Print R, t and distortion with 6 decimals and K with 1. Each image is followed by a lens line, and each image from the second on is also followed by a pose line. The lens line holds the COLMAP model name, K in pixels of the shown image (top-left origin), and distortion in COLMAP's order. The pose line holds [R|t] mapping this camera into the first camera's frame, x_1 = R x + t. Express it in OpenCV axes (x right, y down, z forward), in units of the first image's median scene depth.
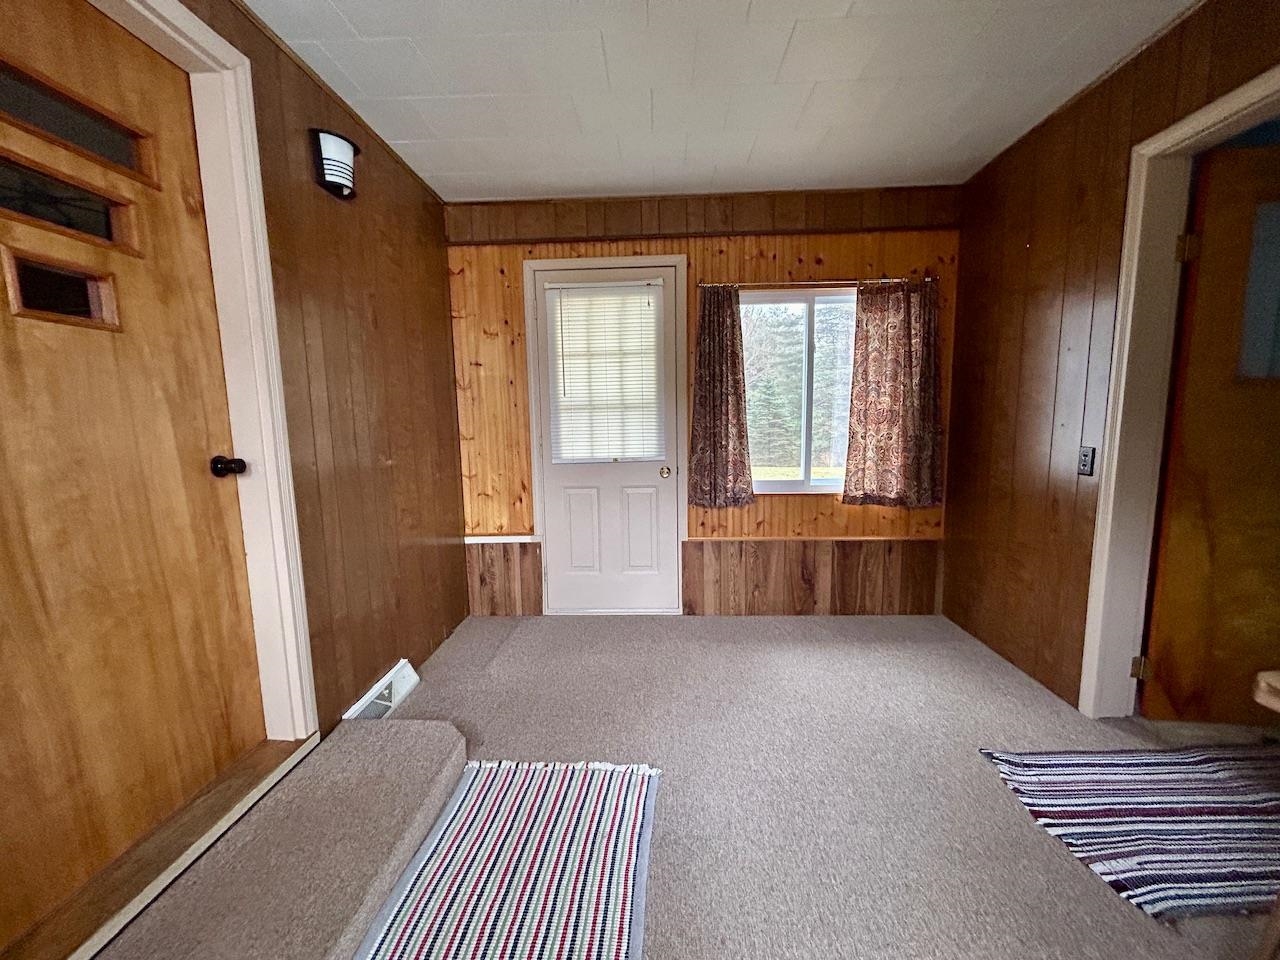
lens RADIAL K [[512.9, 0, 641.0], [0, 512.9, 478.7], [0, 0, 1]] dist [-0.002239, 0.000567]
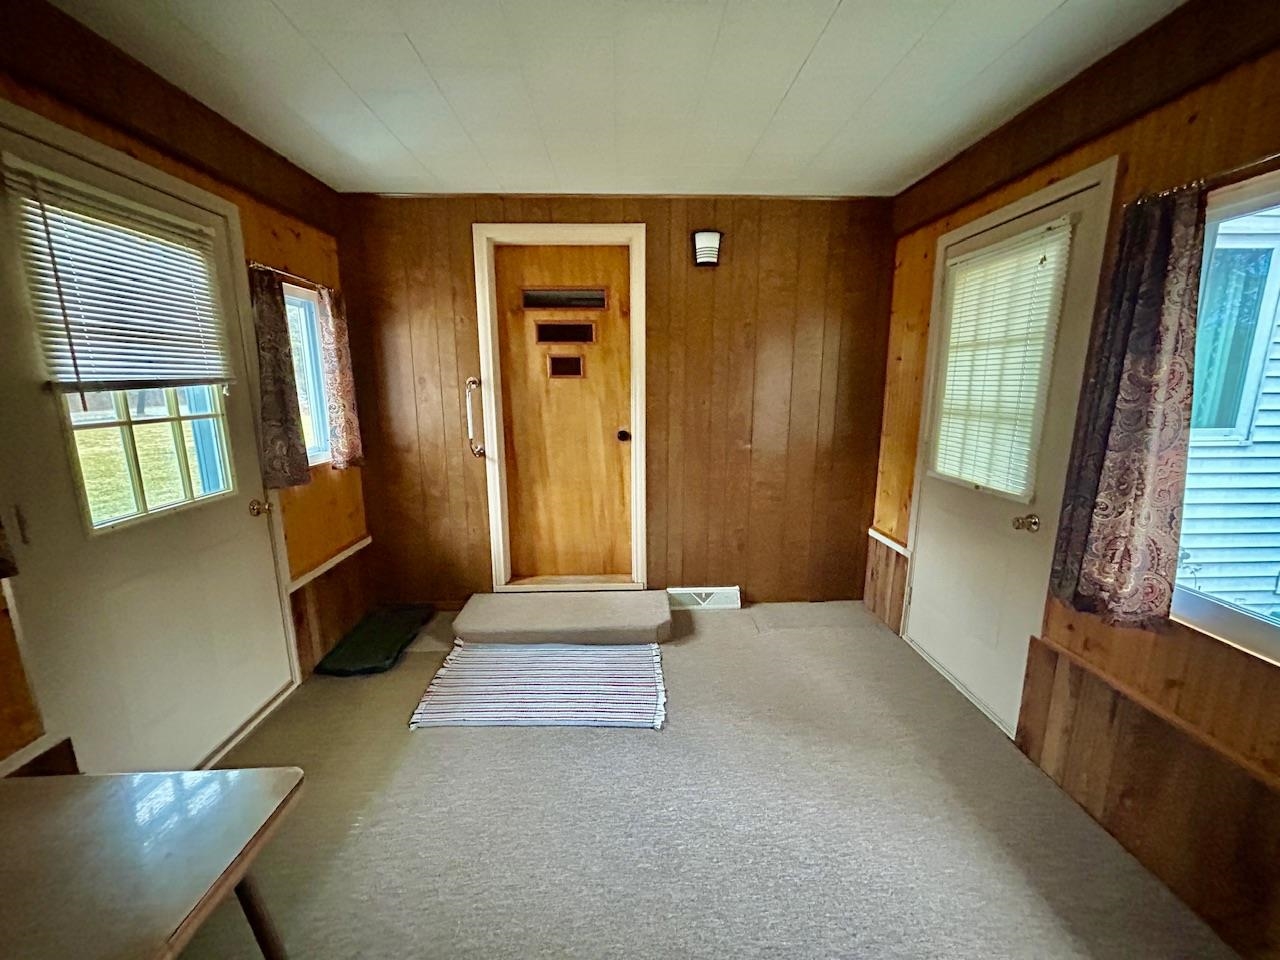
lens RADIAL K [[512.9, 0, 641.0], [0, 512.9, 478.7], [0, 0, 1]] dist [-0.002239, 0.000567]
pose [[0.077042, 0.206887, -0.975327, 0.660727], [-0.115680, 0.973482, 0.197358, -0.144926], [0.990294, 0.097621, 0.098932, 0.467063]]
